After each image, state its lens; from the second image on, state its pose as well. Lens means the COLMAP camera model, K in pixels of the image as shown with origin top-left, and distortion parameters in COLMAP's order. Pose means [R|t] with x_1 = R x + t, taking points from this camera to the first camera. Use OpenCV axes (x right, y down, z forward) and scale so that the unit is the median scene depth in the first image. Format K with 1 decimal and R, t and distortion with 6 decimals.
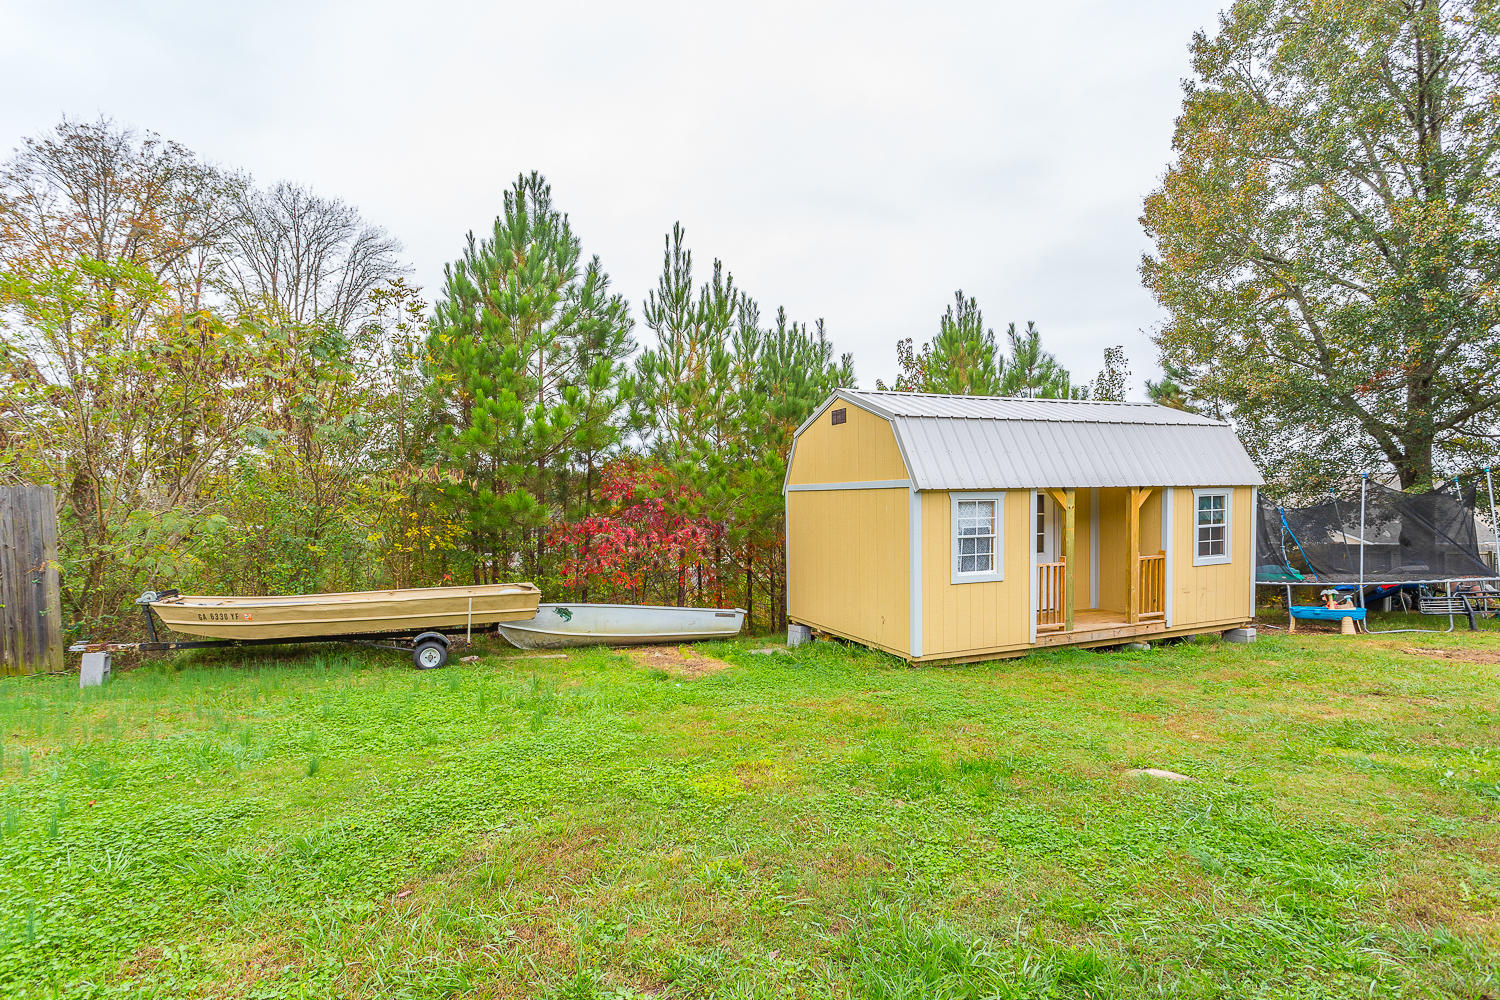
lens RADIAL K [[705.6, 0, 757.1], [0, 705.6, 500.1], [0, 0, 1]] dist [0.002913, 0.000196]
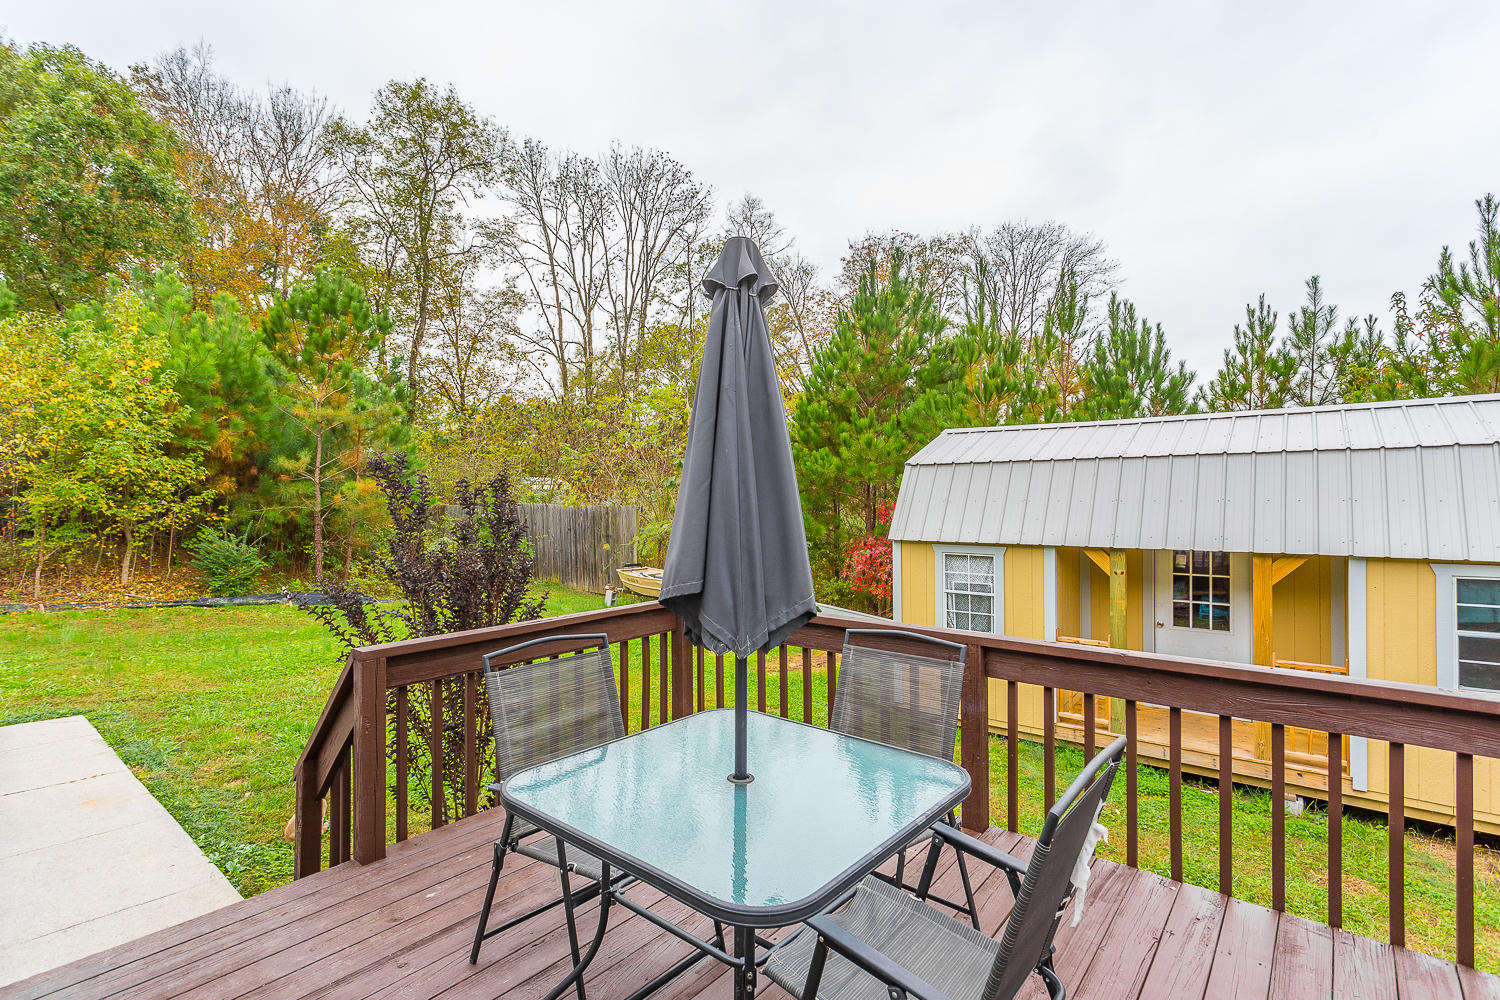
lens RADIAL K [[705.6, 0, 757.1], [0, 705.6, 500.1], [0, 0, 1]] dist [0.002913, 0.000196]
pose [[0.487837, 0.024931, -0.872578, 0.924768], [-0.003765, 0.999643, 0.026456, -0.089216], [0.872926, -0.009621, 0.487757, 0.281543]]
